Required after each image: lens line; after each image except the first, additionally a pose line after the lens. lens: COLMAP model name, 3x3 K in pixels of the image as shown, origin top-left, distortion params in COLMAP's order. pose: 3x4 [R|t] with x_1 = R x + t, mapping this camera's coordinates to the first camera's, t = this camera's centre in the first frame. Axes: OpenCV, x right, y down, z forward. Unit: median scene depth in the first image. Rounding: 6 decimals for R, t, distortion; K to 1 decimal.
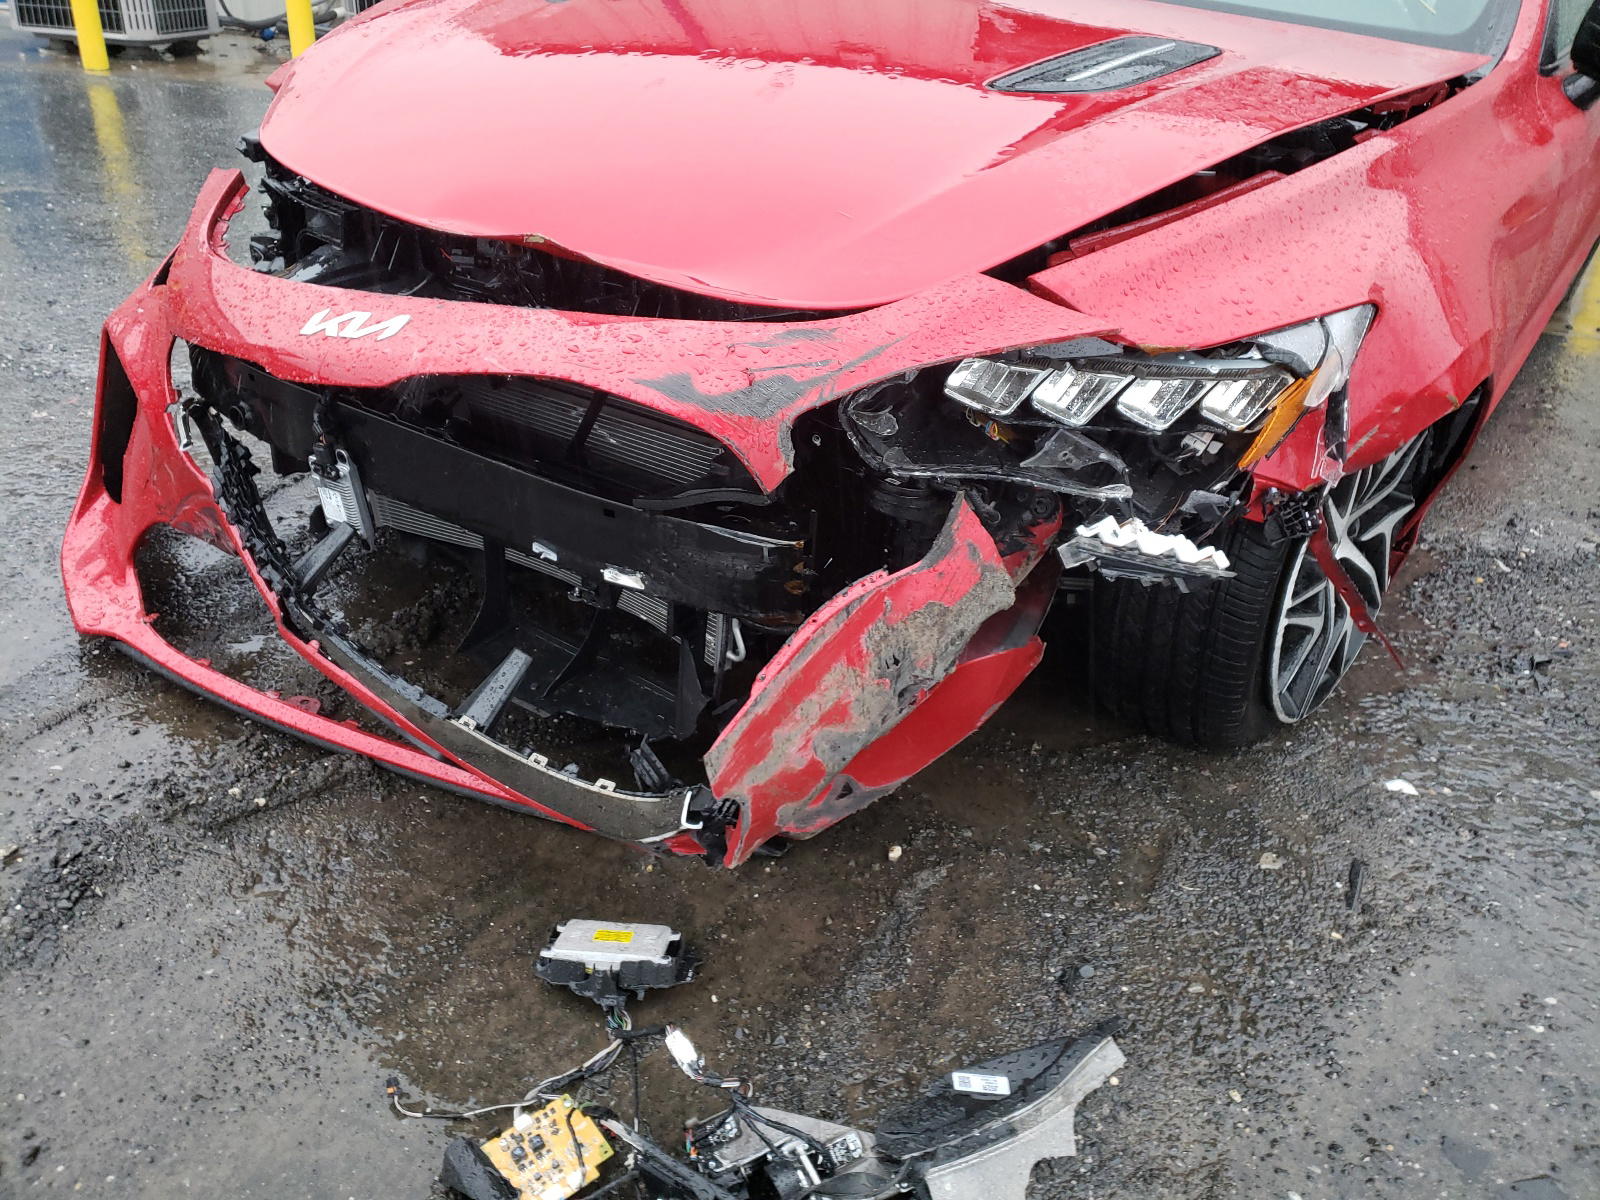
lens RADIAL K [[1247.4, 0, 800.1], [0, 1247.4, 592.9], [0, 0, 1]] dist [0.049342, -0.054421]
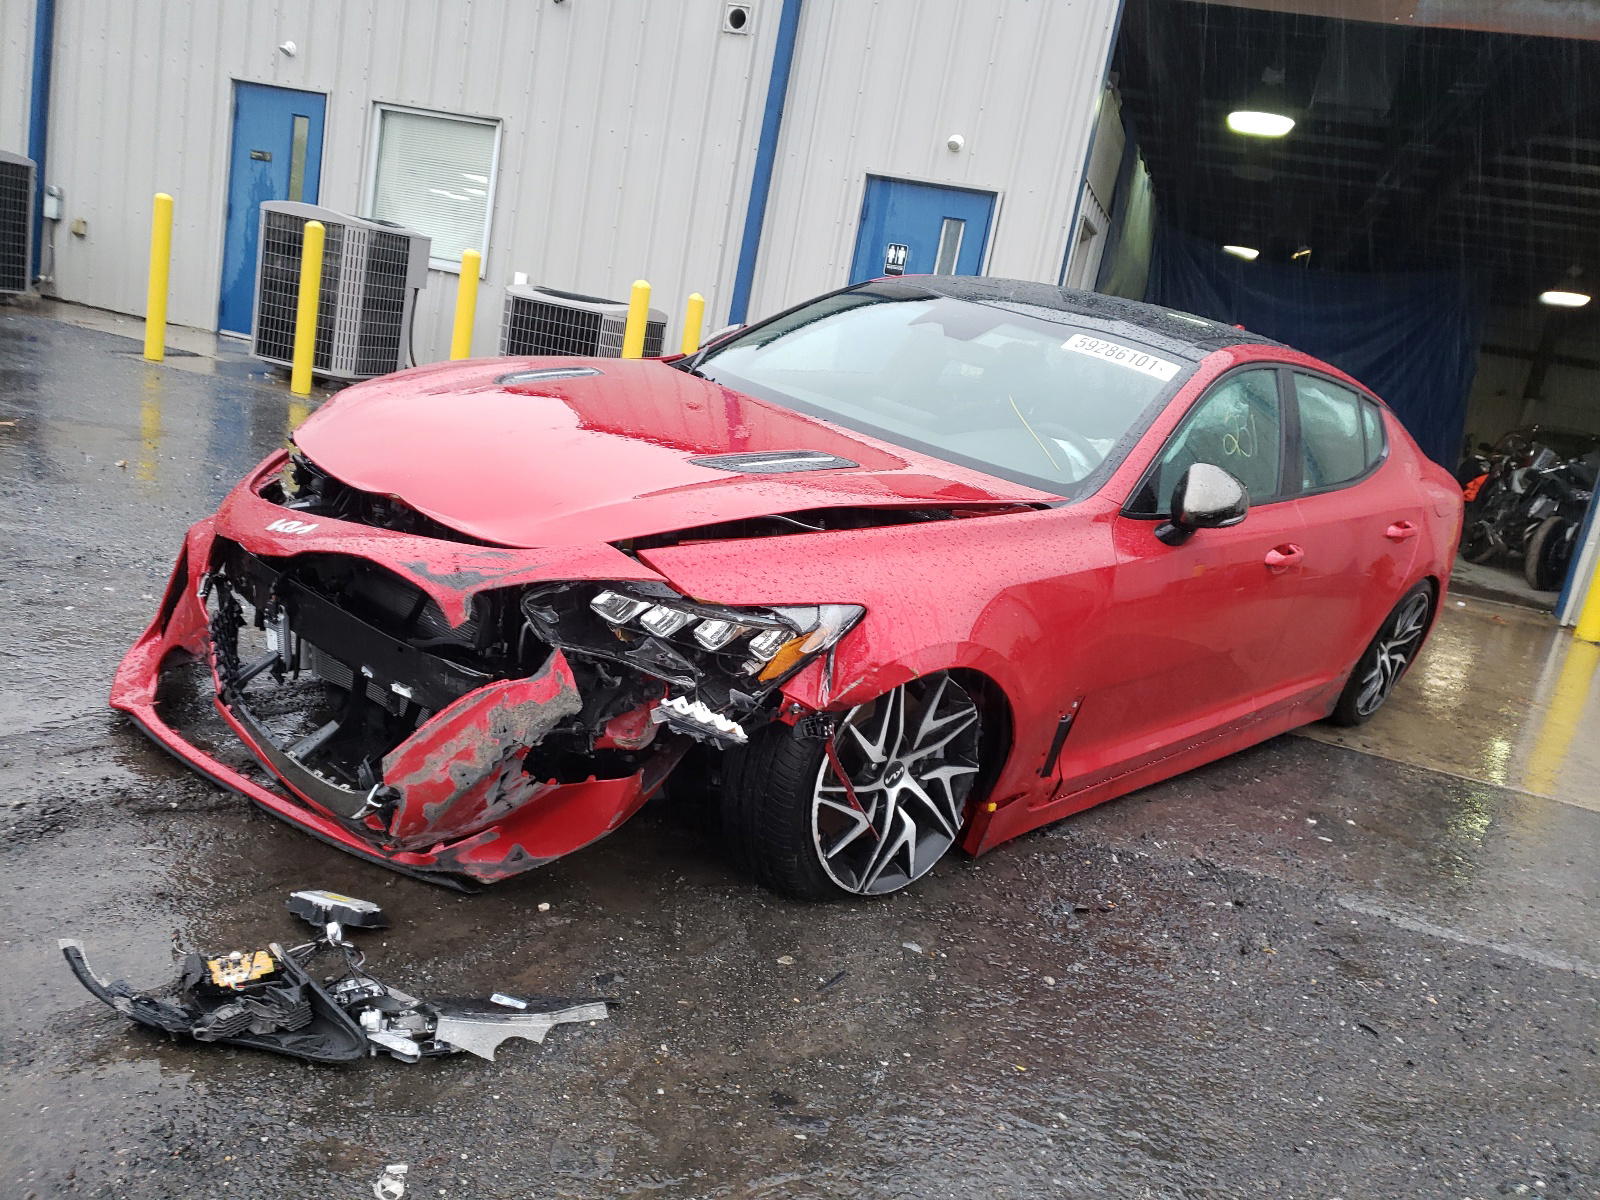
lens RADIAL K [[1247.4, 0, 800.1], [0, 1247.4, 592.9], [0, 0, 1]] dist [0.049342, -0.054421]
pose [[0.982568, 0.150777, -0.108747, 0.570267], [-0.176064, 0.942518, -0.284010, 0.261798], [0.059674, 0.298206, 0.952634, -0.658911]]
